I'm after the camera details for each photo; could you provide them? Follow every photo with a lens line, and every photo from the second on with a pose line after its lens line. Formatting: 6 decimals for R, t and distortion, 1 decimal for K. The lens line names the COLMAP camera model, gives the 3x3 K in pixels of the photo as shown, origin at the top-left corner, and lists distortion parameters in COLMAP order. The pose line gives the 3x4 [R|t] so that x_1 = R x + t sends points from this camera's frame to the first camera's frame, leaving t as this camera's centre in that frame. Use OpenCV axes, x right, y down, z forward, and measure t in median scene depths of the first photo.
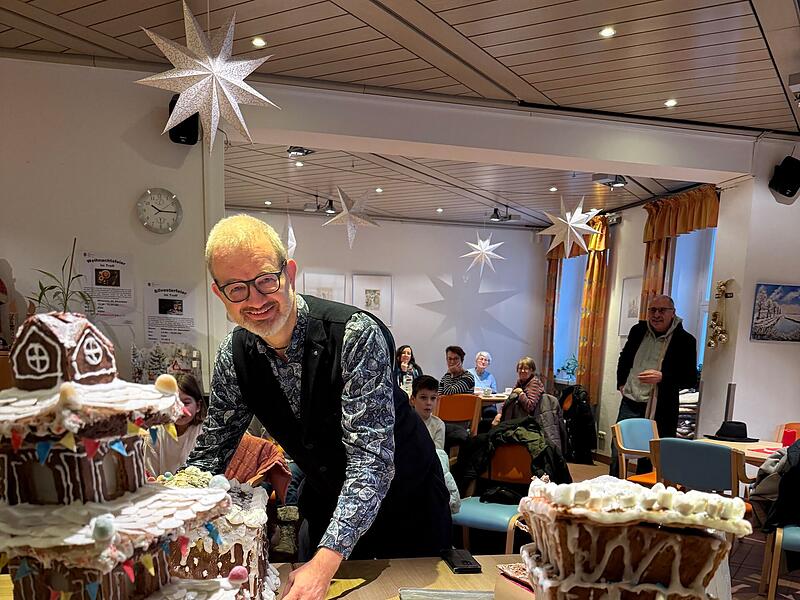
lens RADIAL K [[761.8, 0, 401.8], [0, 761.8, 490.6], [0, 0, 1]] dist [0.098409, -0.121461]
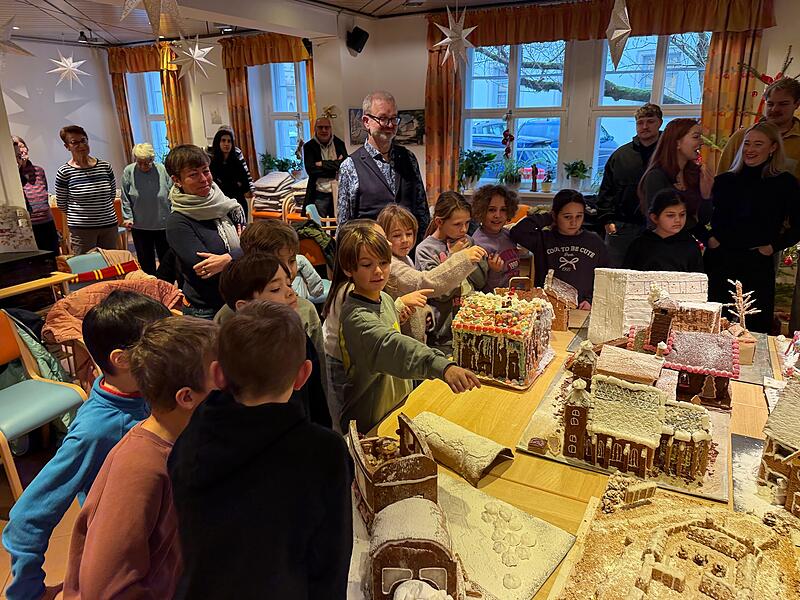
lens RADIAL K [[571.0, 0, 403.2], [0, 571.0, 300.1], [0, 0, 1]] dist [0.033024, -0.050761]
pose [[0.665023, -0.269230, 0.696606, -0.384627], [0.180852, 0.963053, 0.199555, -0.101908], [-0.724594, -0.006726, 0.689143, 0.109540]]
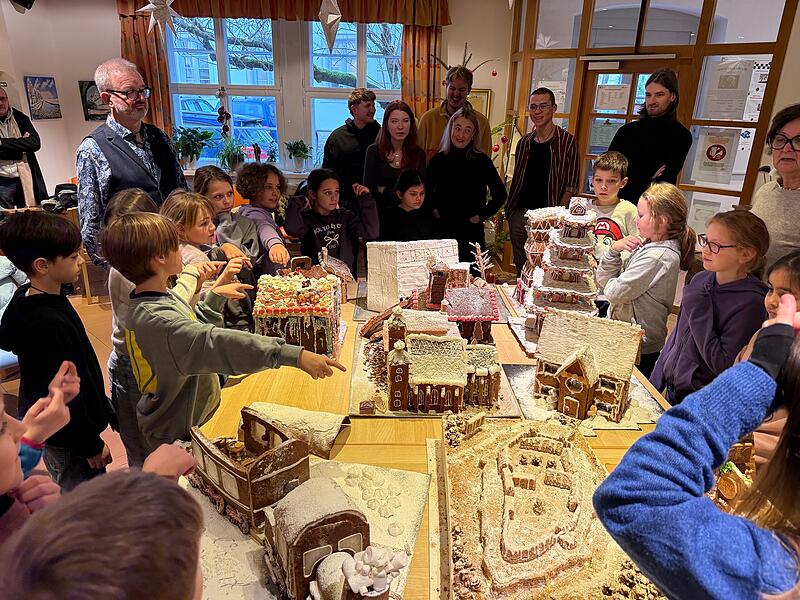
lens RADIAL K [[561.2, 0, 405.3], [0, 561.2, 302.2], [0, 0, 1]] dist [0.138071, -0.226930]
pose [[0.213799, -0.359640, 0.908267, -0.417407], [0.172559, 0.929049, 0.327249, -0.114380], [-0.961516, 0.086764, 0.260689, 0.156466]]
